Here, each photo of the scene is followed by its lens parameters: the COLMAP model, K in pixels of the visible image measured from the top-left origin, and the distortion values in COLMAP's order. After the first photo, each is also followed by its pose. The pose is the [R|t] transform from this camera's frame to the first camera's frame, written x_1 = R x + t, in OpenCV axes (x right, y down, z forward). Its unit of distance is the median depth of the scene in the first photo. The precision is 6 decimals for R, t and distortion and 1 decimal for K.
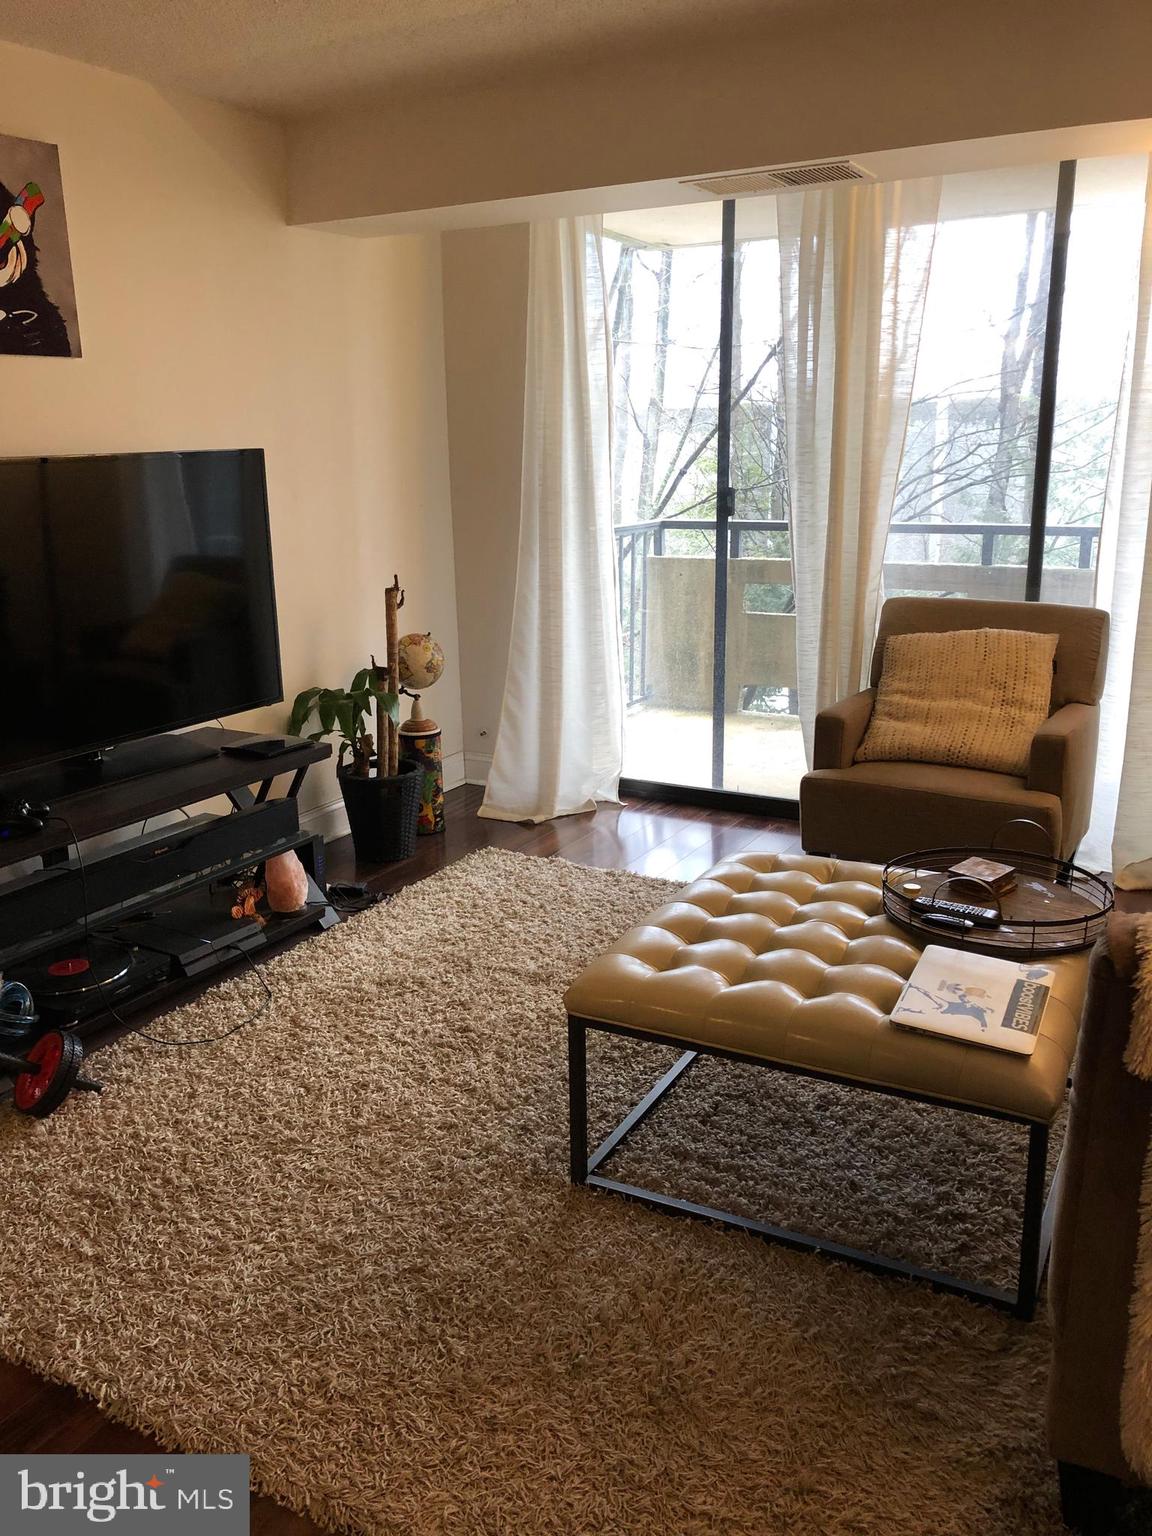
lens RADIAL K [[1245.7, 0, 572.1], [0, 1245.7, 763.8], [0, 0, 1]] dist [0.007211, 0.006744]
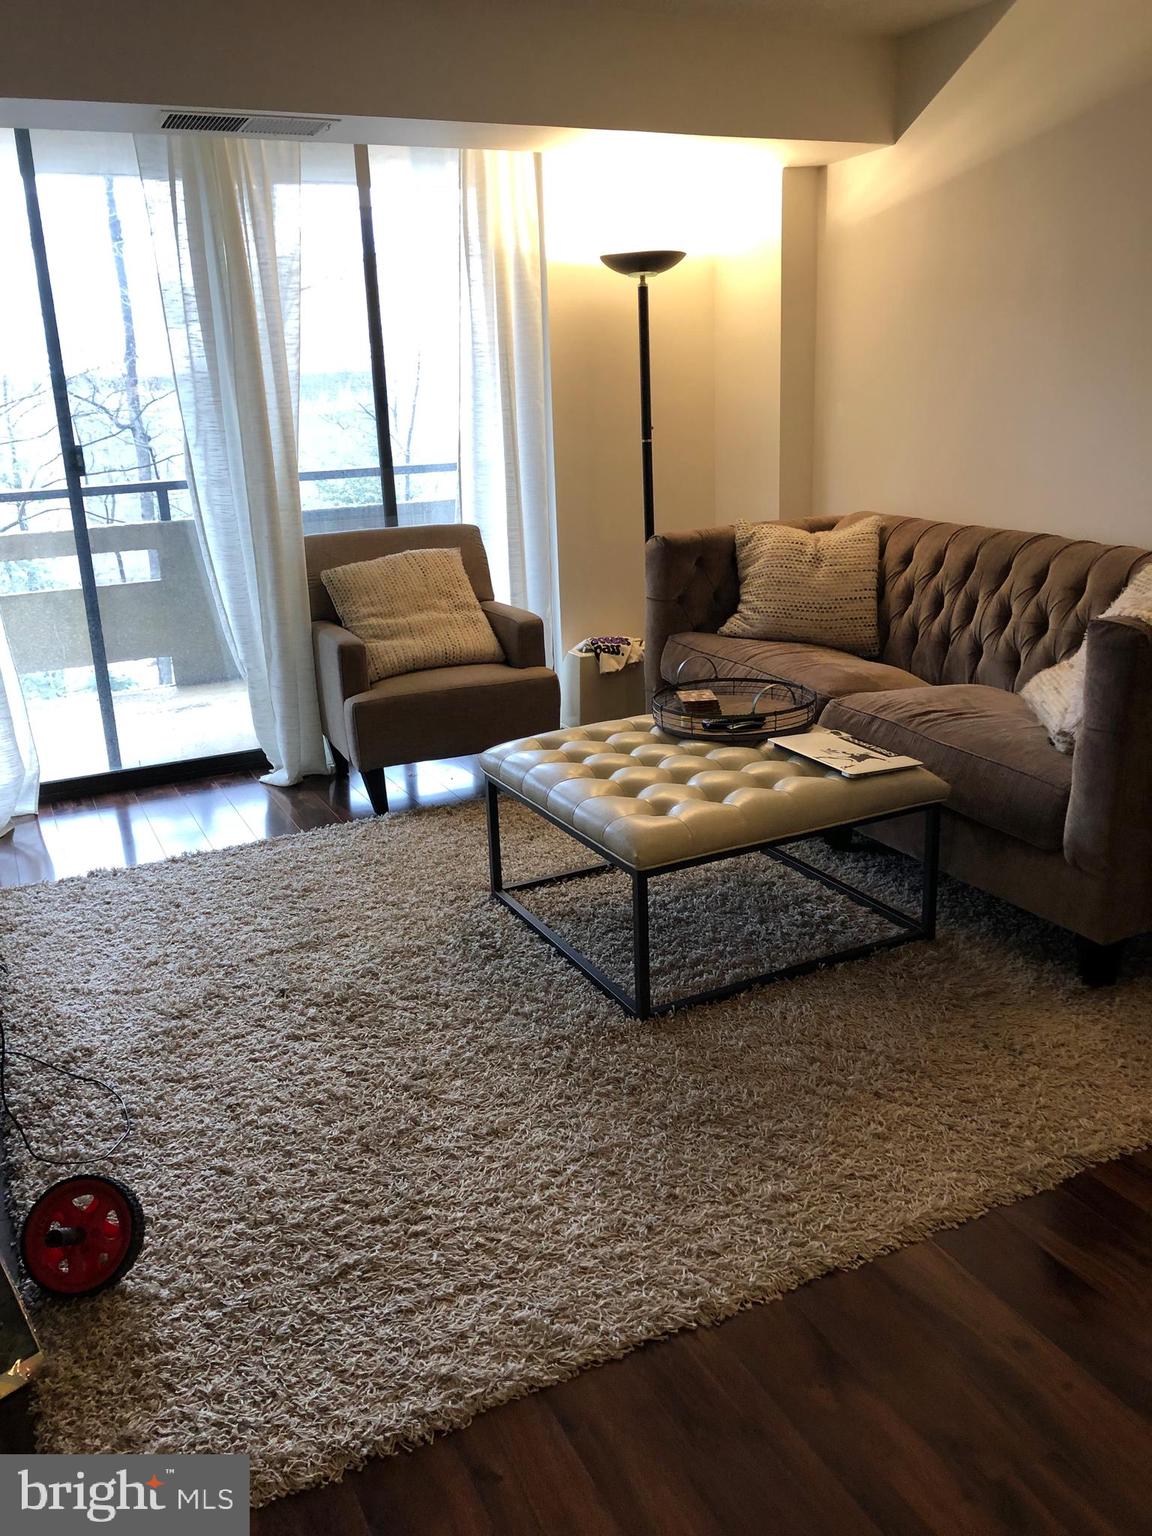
lens RADIAL K [[1245.7, 0, 572.0], [0, 1245.7, 770.8], [0, 0, 1]] dist [0.007211, 0.006744]
pose [[0.571329, -0.256296, 0.779676, -0.536963], [0.238194, 0.960881, 0.141318, -0.039495], [-0.785396, 0.104975, 0.610028, 0.199556]]
